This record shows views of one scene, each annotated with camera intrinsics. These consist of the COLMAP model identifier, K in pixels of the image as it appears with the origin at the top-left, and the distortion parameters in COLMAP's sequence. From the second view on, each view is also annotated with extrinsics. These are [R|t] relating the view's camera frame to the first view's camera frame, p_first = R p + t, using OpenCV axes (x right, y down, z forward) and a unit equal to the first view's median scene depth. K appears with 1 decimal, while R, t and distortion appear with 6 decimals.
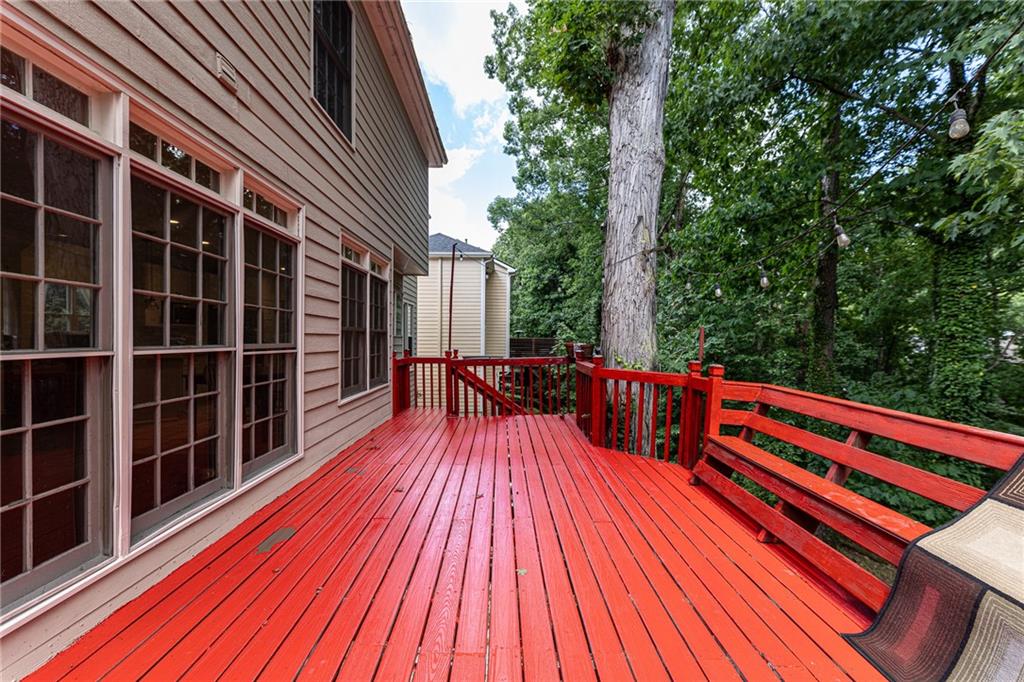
lens RADIAL K [[405.0, 0, 512.8], [0, 405.0, 342.7], [0, 0, 1]] dist [0.002985, 0.000118]
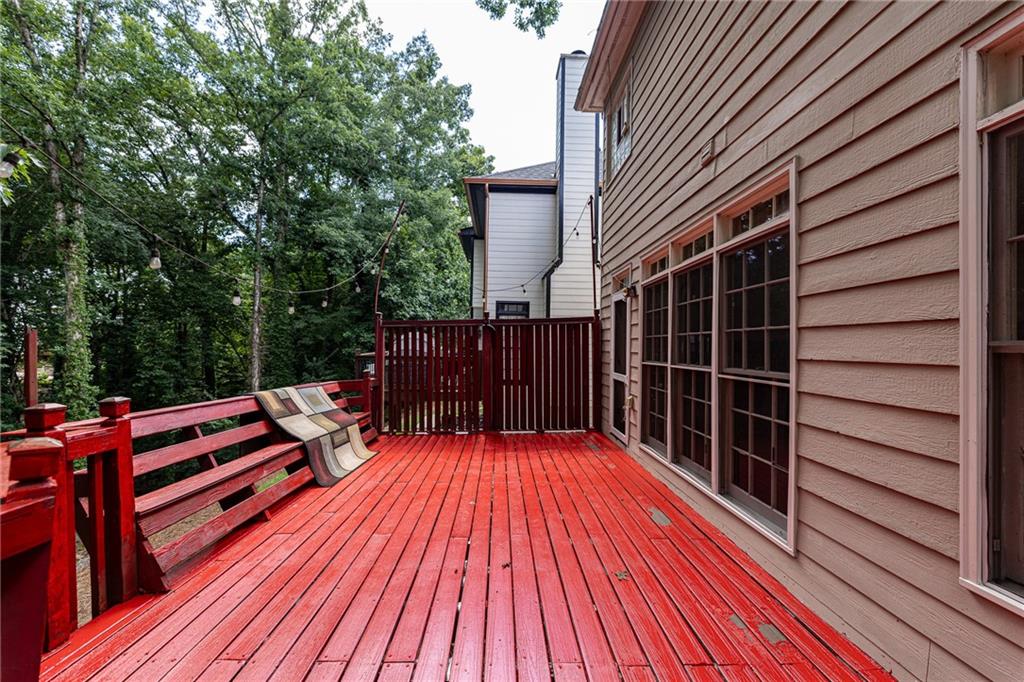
lens RADIAL K [[405.0, 0, 512.7], [0, 405.0, 347.2], [0, 0, 1]] dist [0.002985, 0.000118]
pose [[-0.999851, -0.017273, -0.000449, -0.096370], [-0.017275, 0.999841, 0.004395, -0.046598], [0.000373, 0.004402, -0.999990, 2.021841]]
